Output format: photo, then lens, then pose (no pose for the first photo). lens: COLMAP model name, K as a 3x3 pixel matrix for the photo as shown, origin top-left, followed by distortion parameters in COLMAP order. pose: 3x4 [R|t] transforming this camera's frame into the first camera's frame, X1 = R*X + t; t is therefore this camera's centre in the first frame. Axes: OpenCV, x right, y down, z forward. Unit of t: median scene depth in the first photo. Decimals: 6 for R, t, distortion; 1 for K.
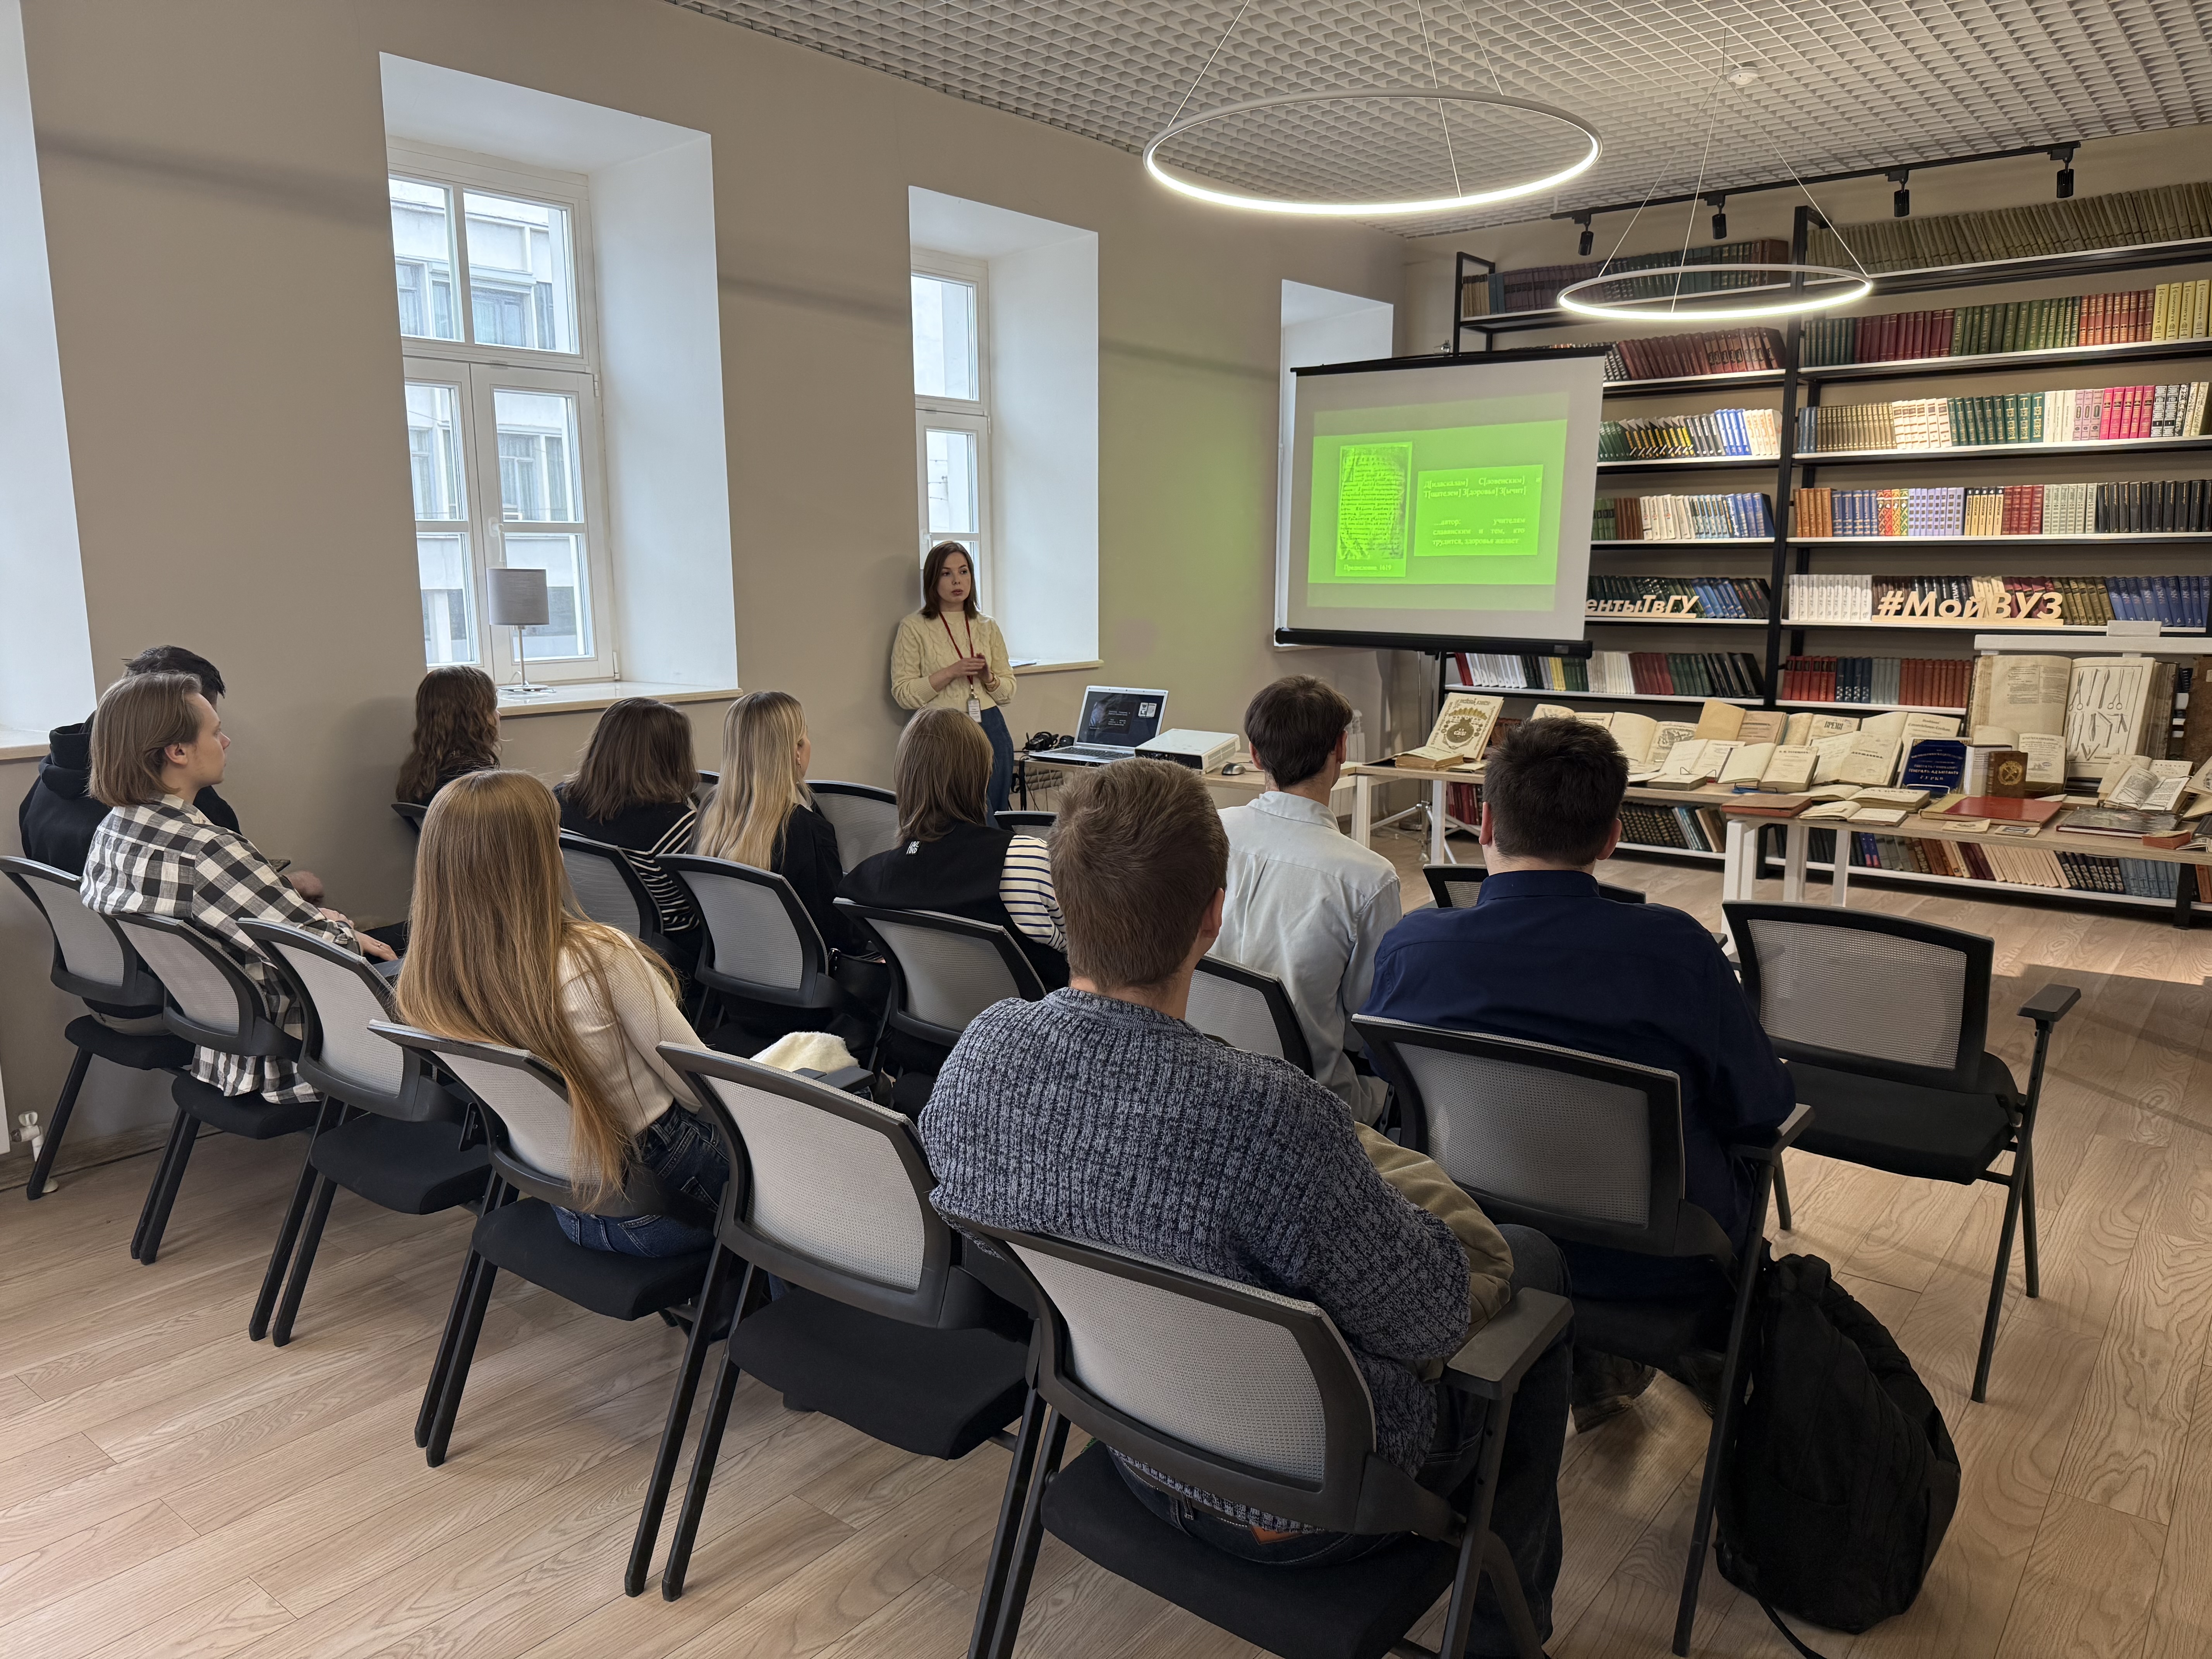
lens RADIAL K [[1544.7, 0, 1091.8], [0, 1544.7, 832.2], [0, 0, 1]] dist [0.006609, -0.010453]
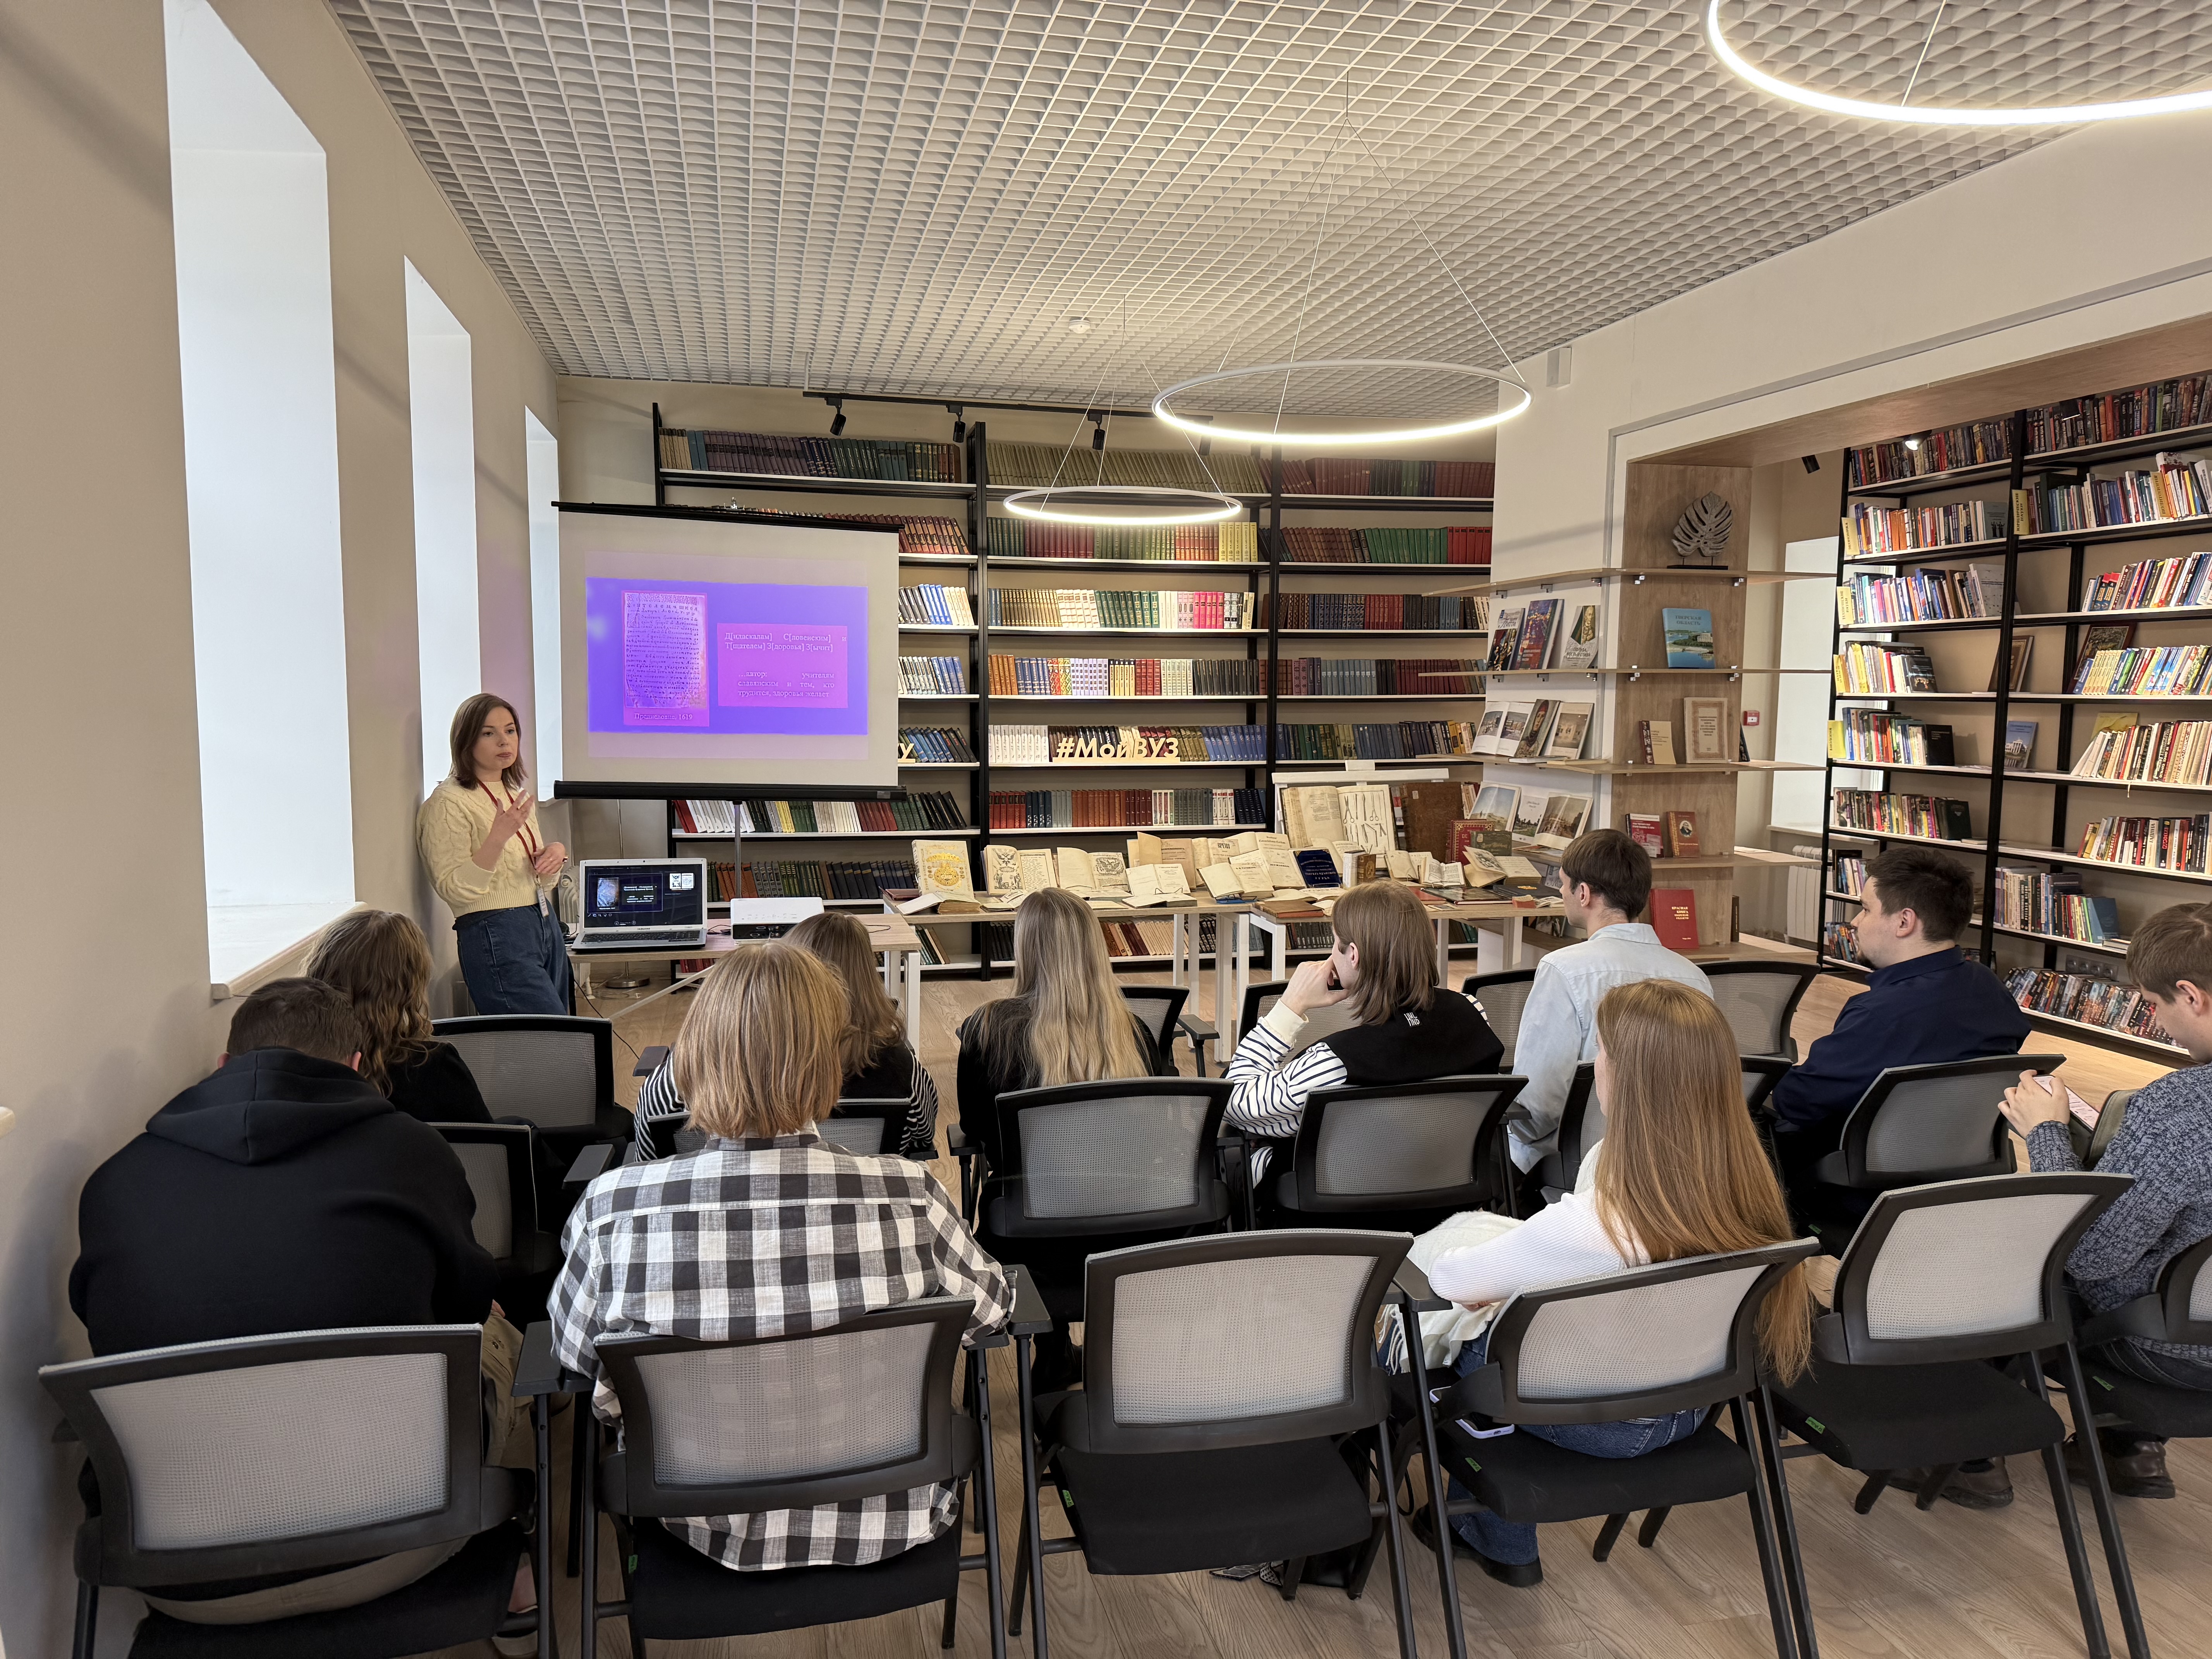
lens RADIAL K [[1544.7, 0, 1099.7], [0, 1544.7, 832.7], [0, 0, 1]] dist [0.006609, -0.010453]
pose [[0.612791, -0.059680, 0.787988, -0.454827], [0.125191, 0.991884, -0.022234, -0.049487], [-0.780266, 0.112274, 0.615289, 0.222989]]
